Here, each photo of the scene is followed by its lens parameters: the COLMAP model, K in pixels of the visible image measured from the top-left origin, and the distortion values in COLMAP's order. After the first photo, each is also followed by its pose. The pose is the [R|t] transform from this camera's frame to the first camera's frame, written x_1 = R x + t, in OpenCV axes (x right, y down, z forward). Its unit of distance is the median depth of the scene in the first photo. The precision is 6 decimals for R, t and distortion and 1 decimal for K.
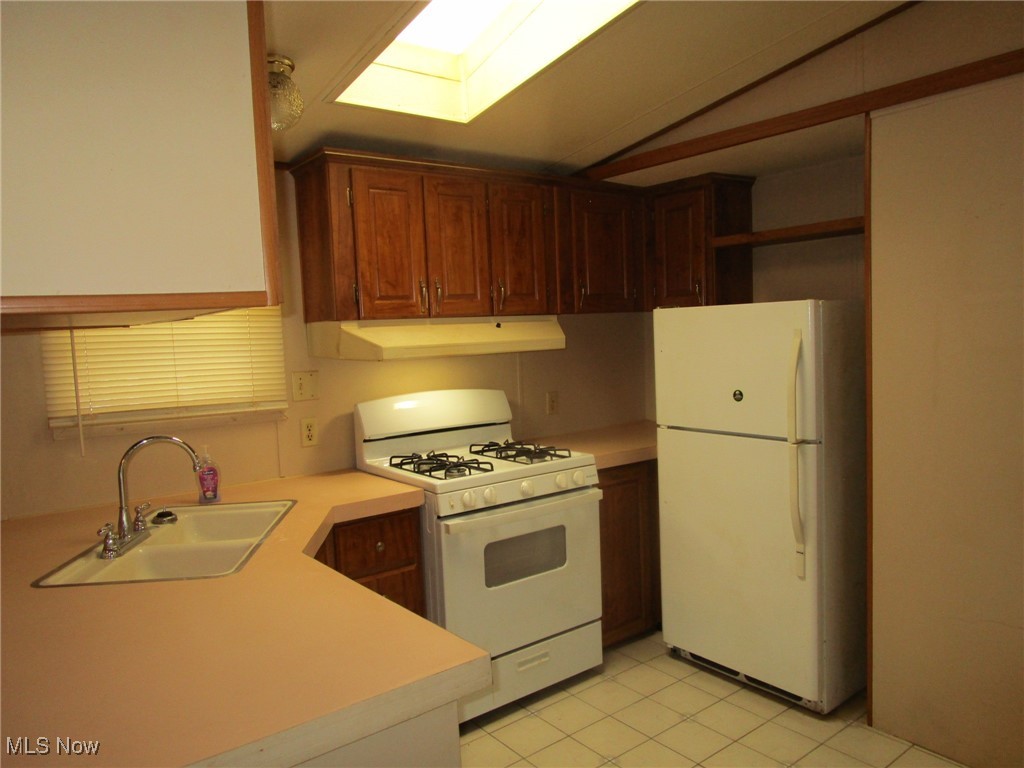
lens RADIAL K [[727.5, 0, 508.1], [0, 727.5, 385.7], [0, 0, 1]] dist [-0.034660, 0.014695]
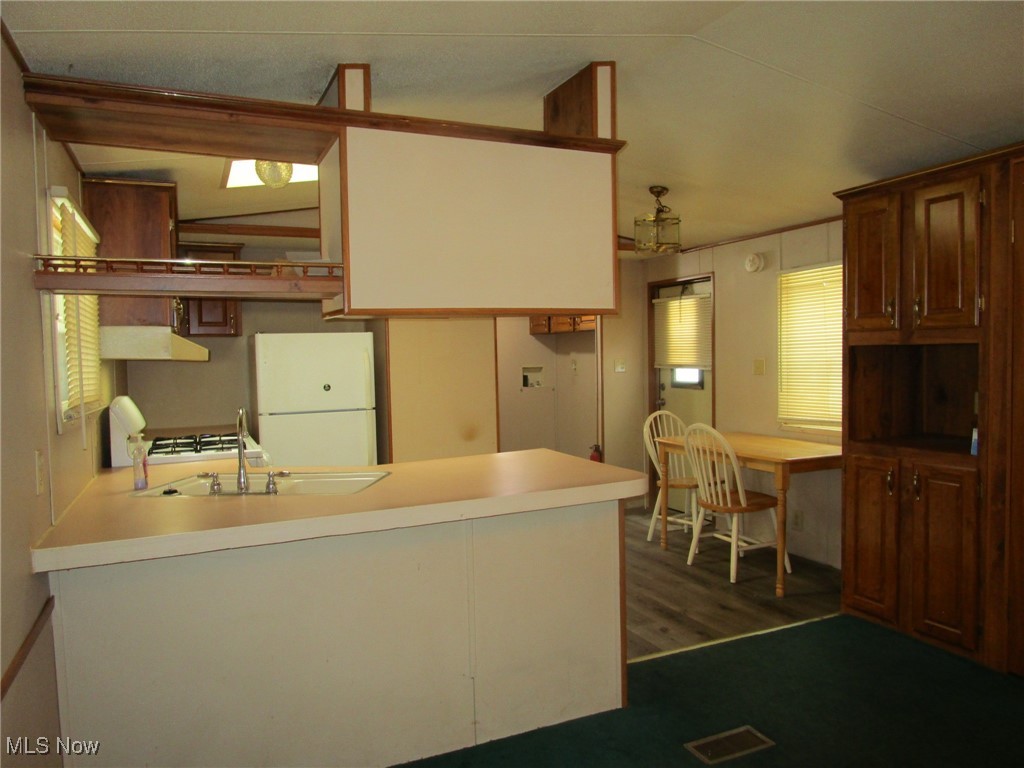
lens RADIAL K [[727.5, 0, 510.6], [0, 727.5, 383.3], [0, 0, 1]] dist [-0.034660, 0.014695]
pose [[0.235714, -0.006191, 0.971803, -1.207731], [0.092158, 0.995616, -0.016010, 0.069830], [-0.967443, 0.093333, 0.235251, 0.196293]]
